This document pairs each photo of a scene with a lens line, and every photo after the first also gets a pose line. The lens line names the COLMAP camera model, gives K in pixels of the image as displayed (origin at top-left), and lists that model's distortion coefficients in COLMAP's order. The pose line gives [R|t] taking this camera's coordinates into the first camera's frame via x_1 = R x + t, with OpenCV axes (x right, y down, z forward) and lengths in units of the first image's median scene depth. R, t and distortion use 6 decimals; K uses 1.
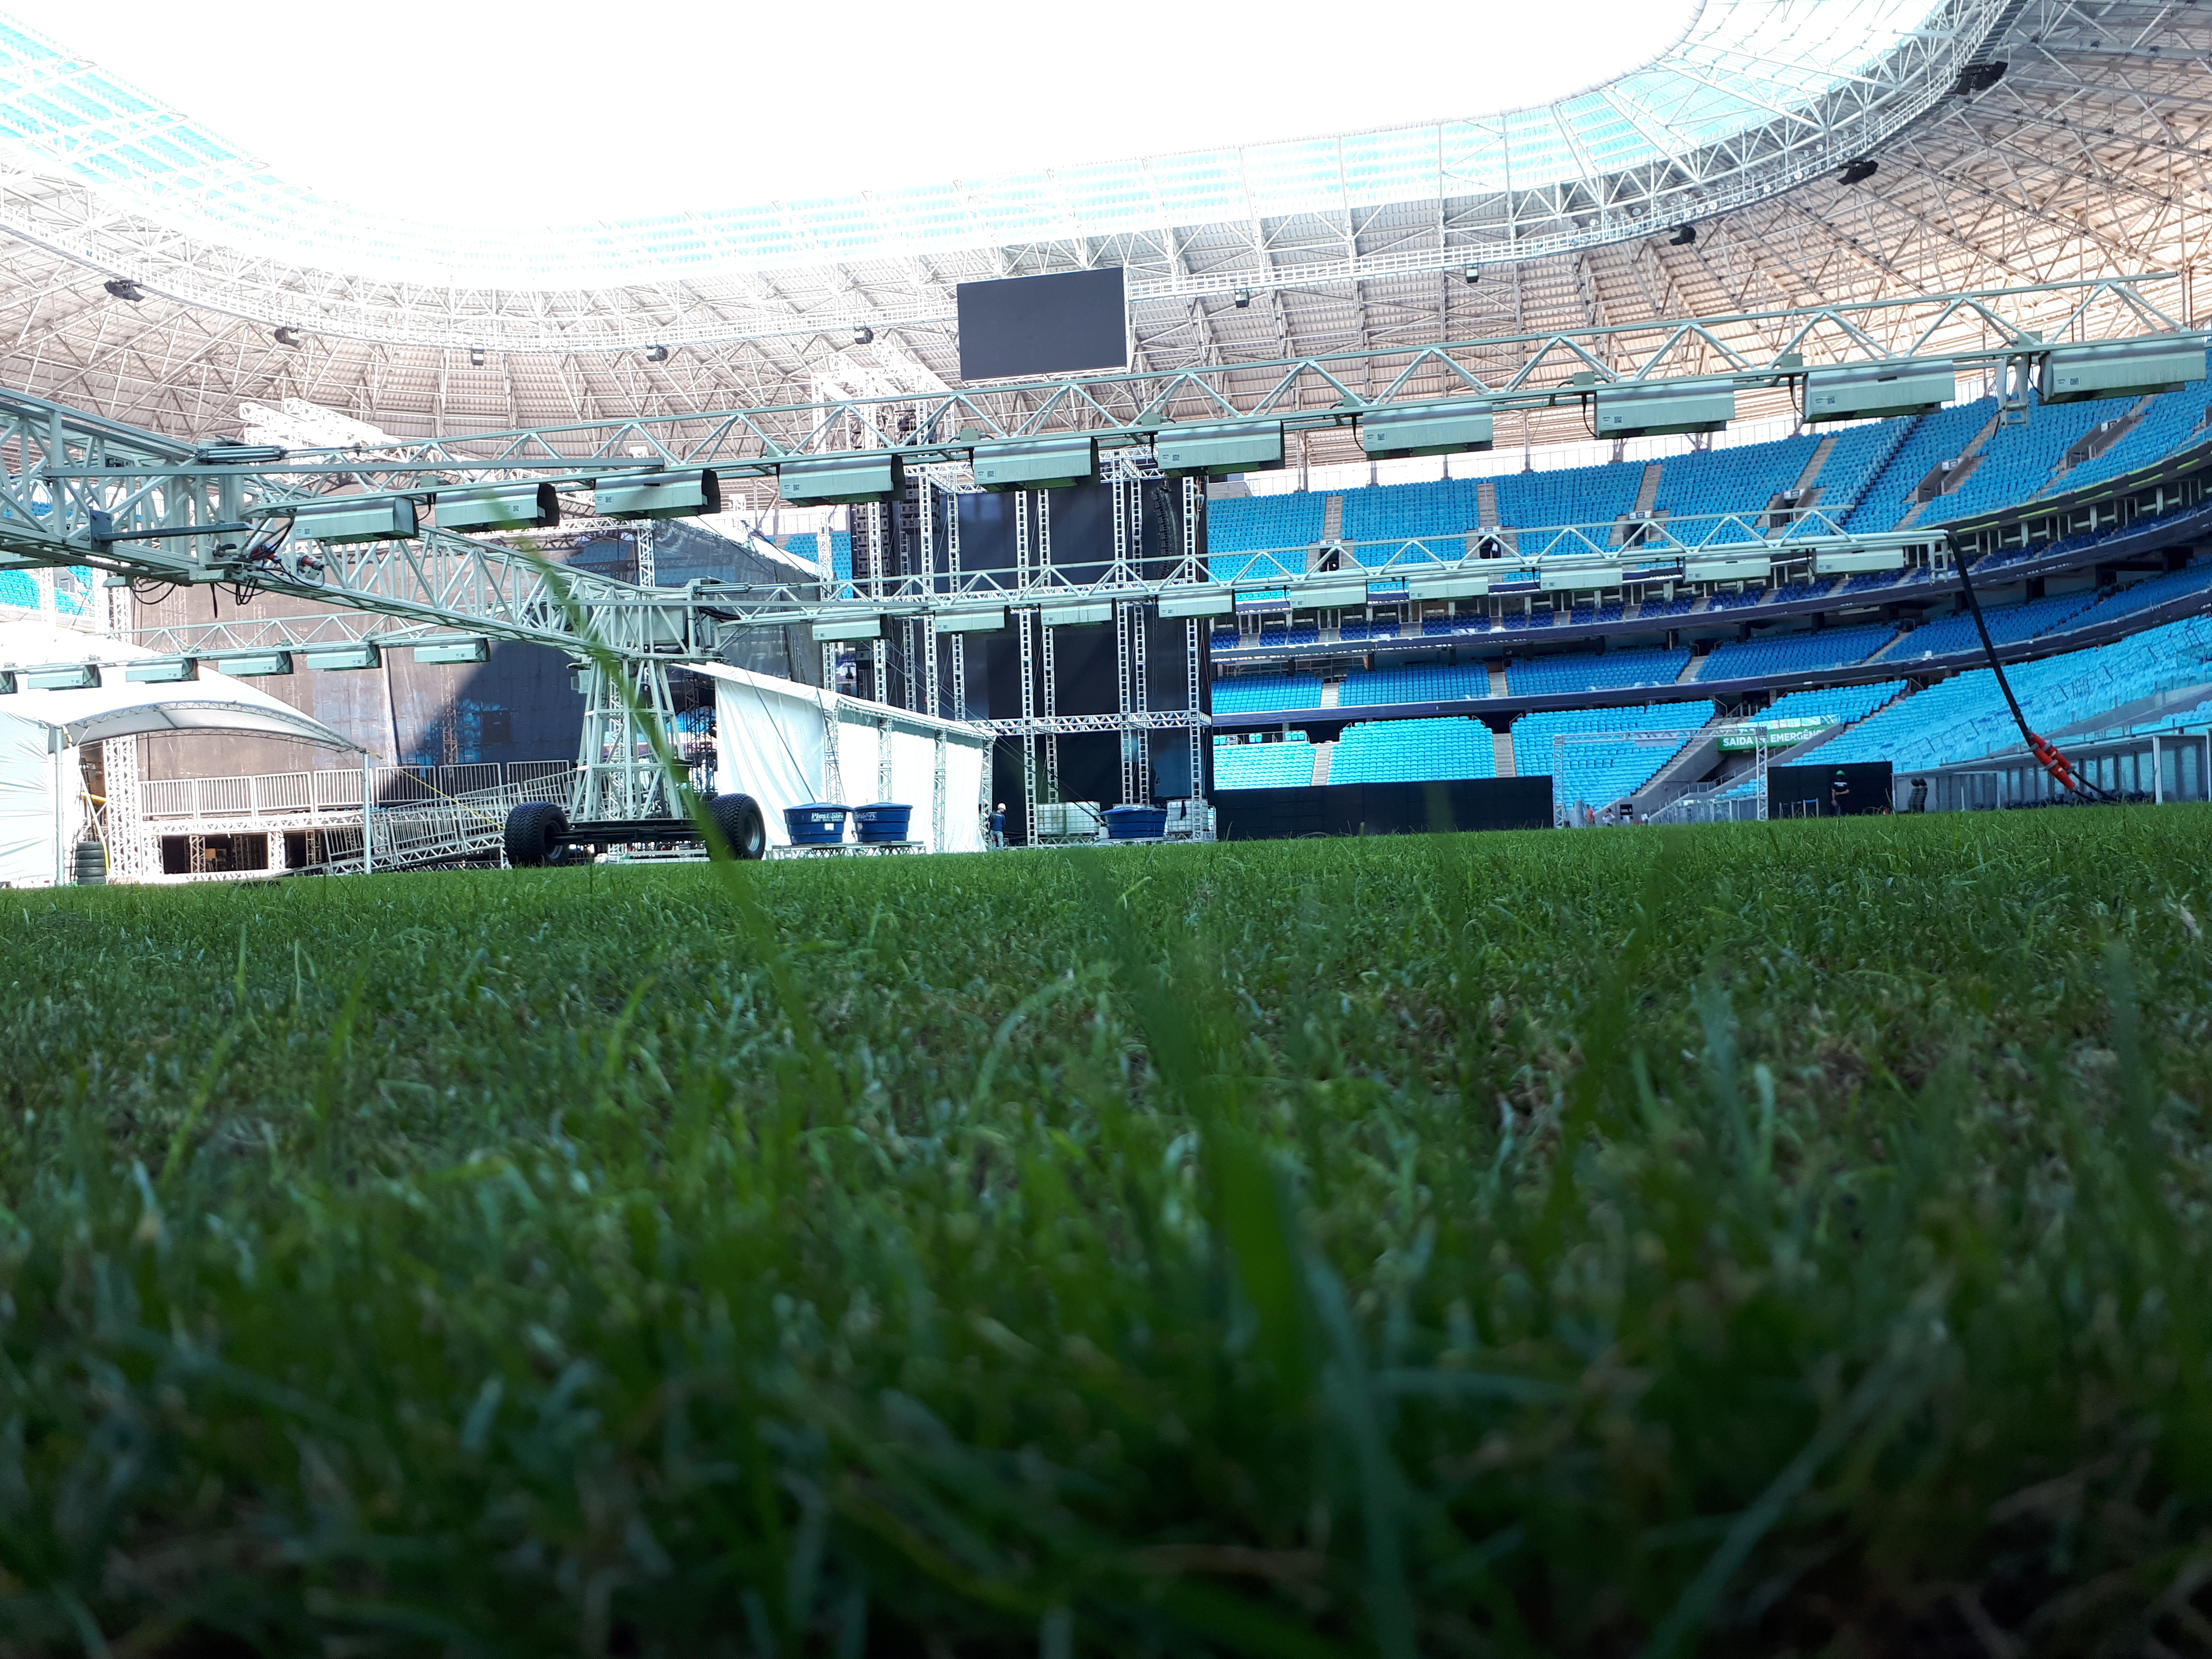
lens RADIAL K [[1758.8, 0, 1104.3], [0, 1758.8, 830.9], [0, 0, 1]] dist [-0.002229, 0.010150]
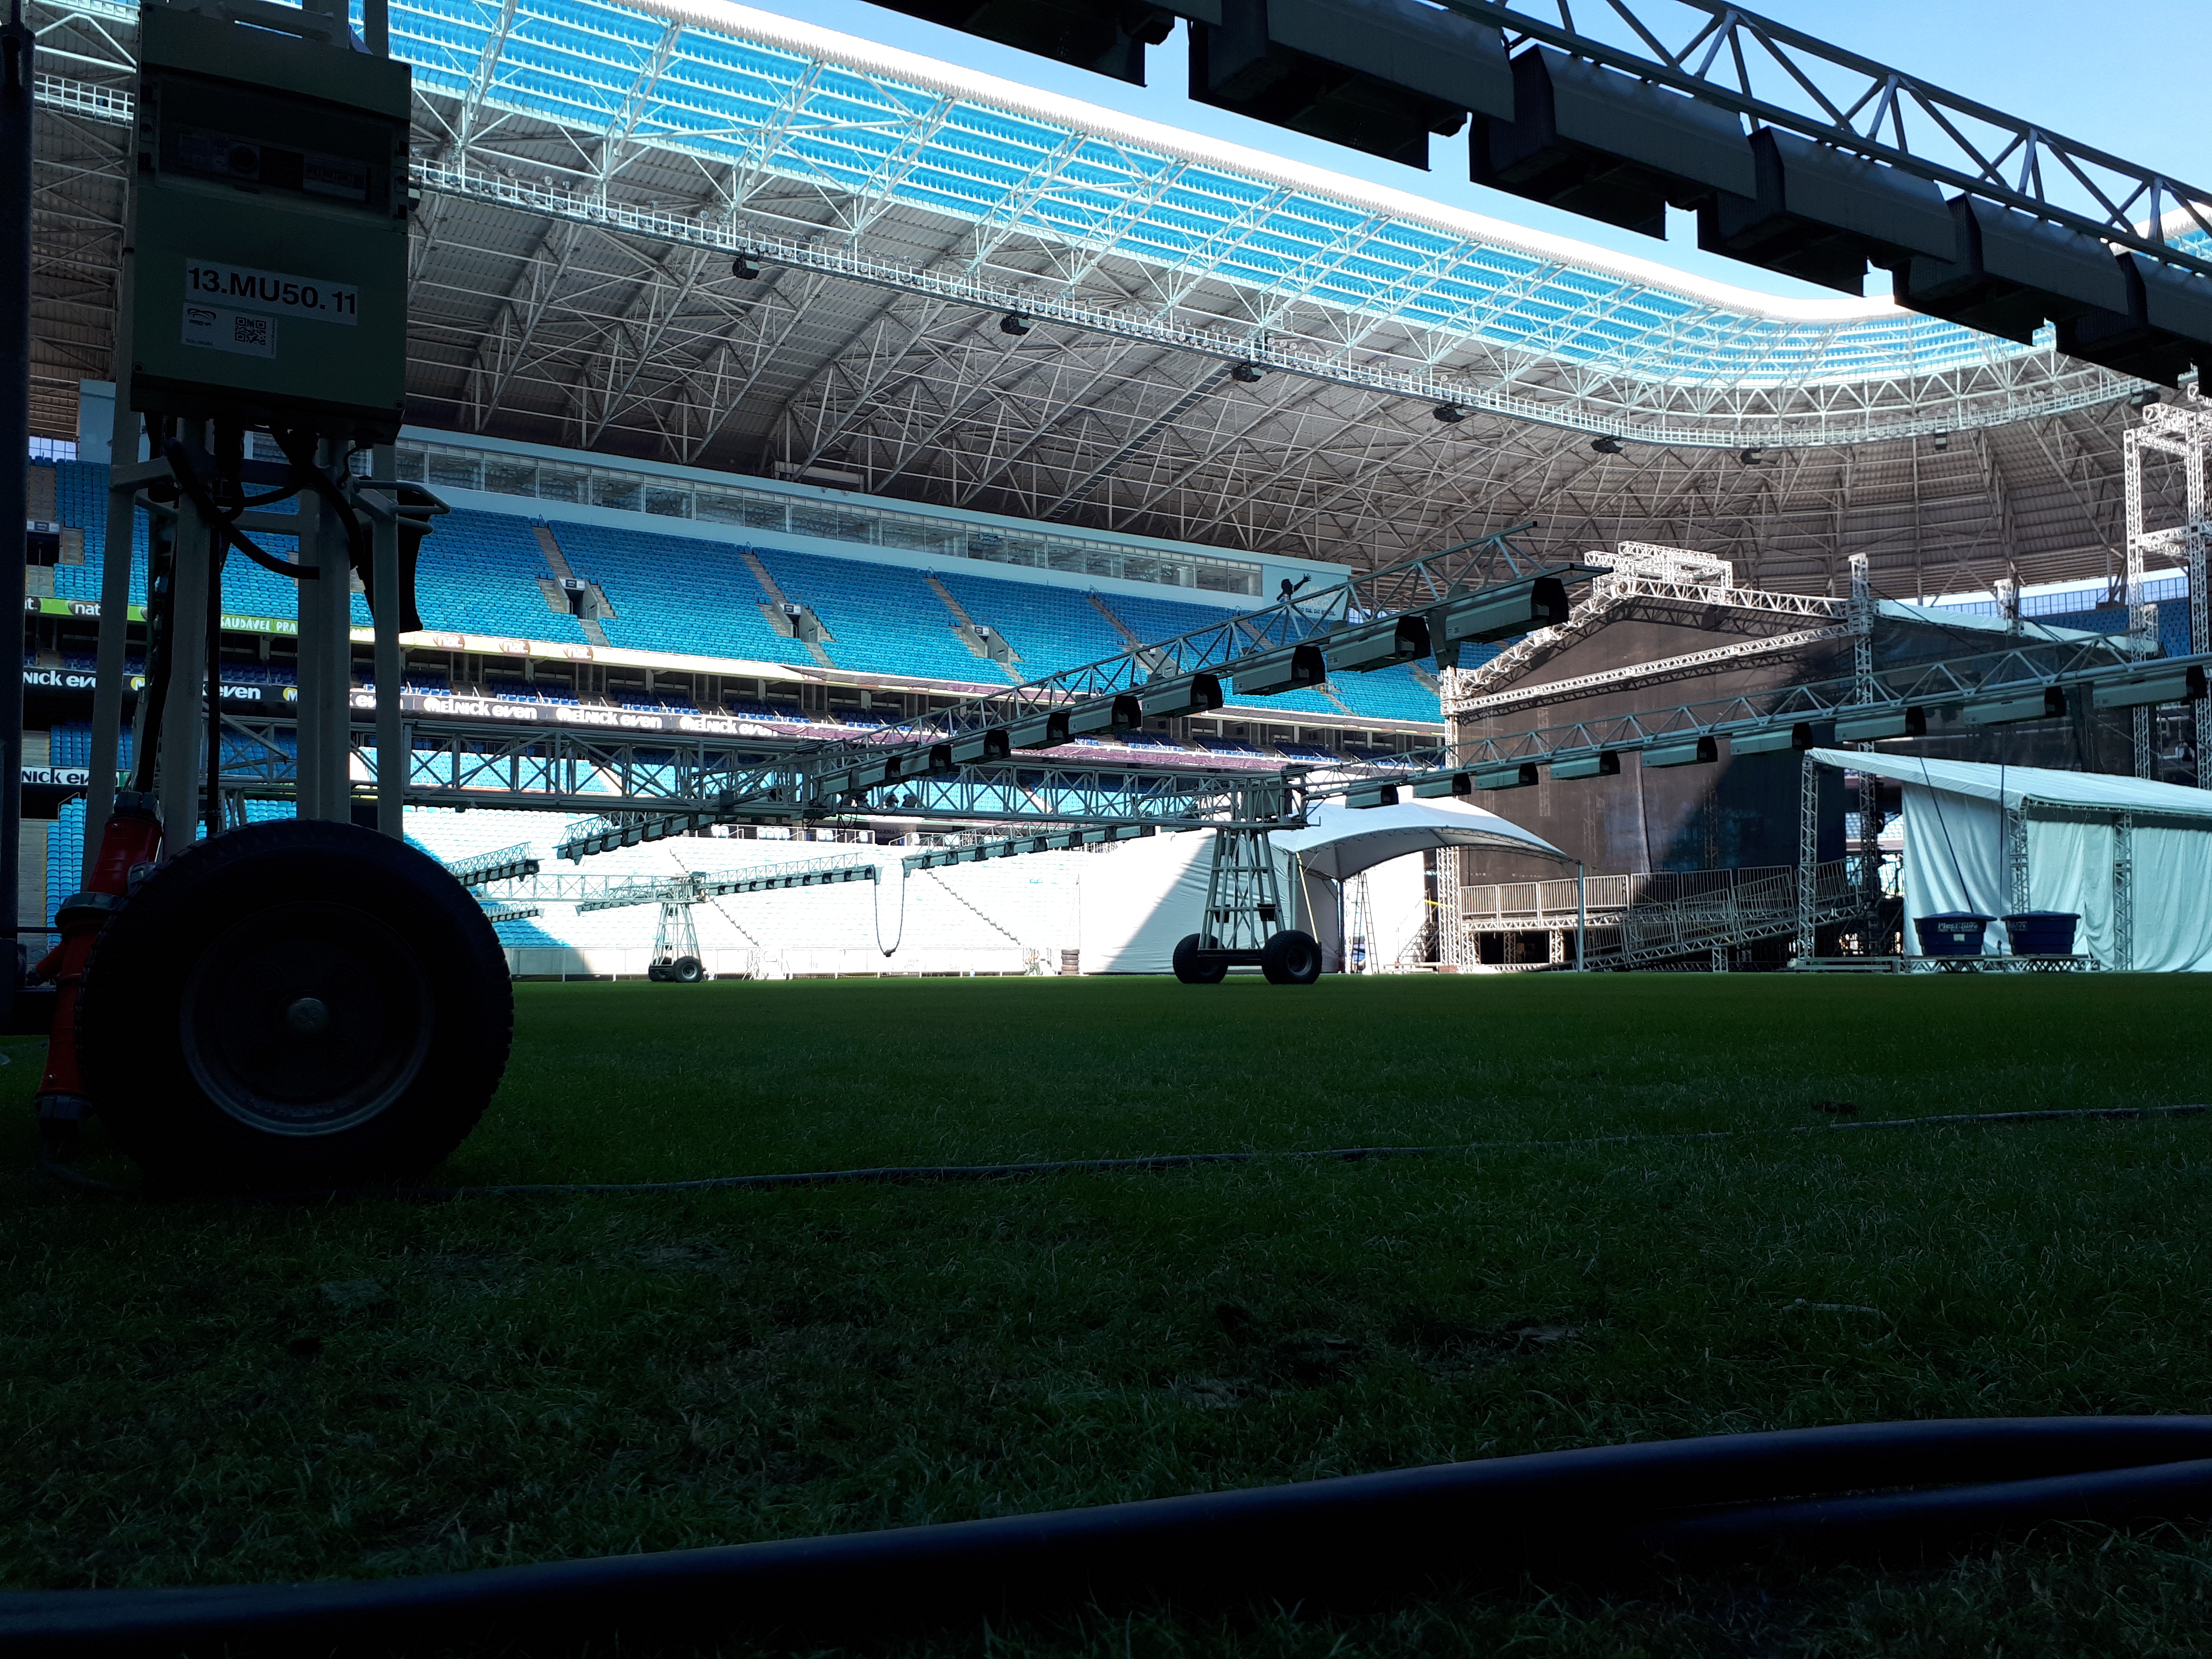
lens RADIAL K [[1758.8, 0, 1104.2], [0, 1758.8, 830.1], [0, 0, 1]] dist [-0.002229, 0.010150]
pose [[0.678033, -0.027841, -0.734504, 0.175647], [-0.009478, 0.998868, -0.046611, -0.008622], [0.734970, 0.038566, 0.677002, 0.001014]]
